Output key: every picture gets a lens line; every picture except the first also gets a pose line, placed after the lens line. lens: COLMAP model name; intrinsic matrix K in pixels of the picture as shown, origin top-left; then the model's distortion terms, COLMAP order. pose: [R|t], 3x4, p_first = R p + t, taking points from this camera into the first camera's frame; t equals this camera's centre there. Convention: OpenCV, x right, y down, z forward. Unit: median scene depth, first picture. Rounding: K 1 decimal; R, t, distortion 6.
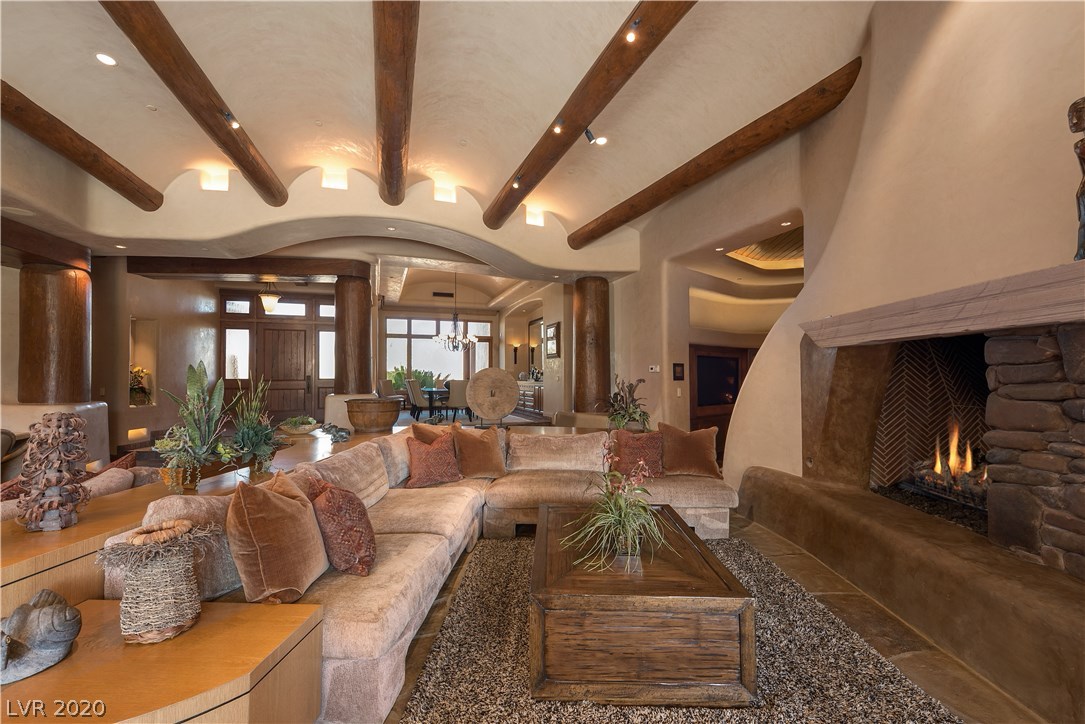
lens RADIAL K [[454.1, 0, 541.3], [0, 454.1, 366.2], [0, 0, 1]] dist [0.001492, 0.000160]
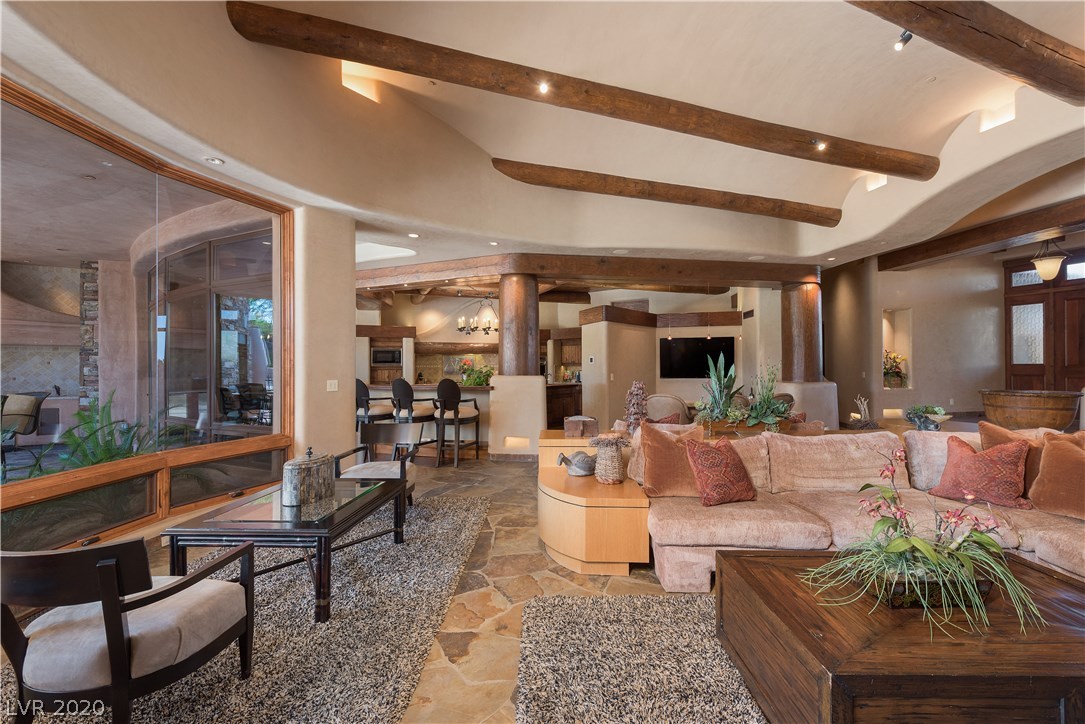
lens RADIAL K [[488.1, 0, 542.5], [0, 488.1, 362.0], [0, 0, 1]] dist [0.000926, 0.000088]
pose [[0.004075, -0.008236, -0.999958, 0.426770], [0.030822, 0.999492, -0.008107, 0.008098], [0.999517, -0.030788, 0.004327, 0.190992]]
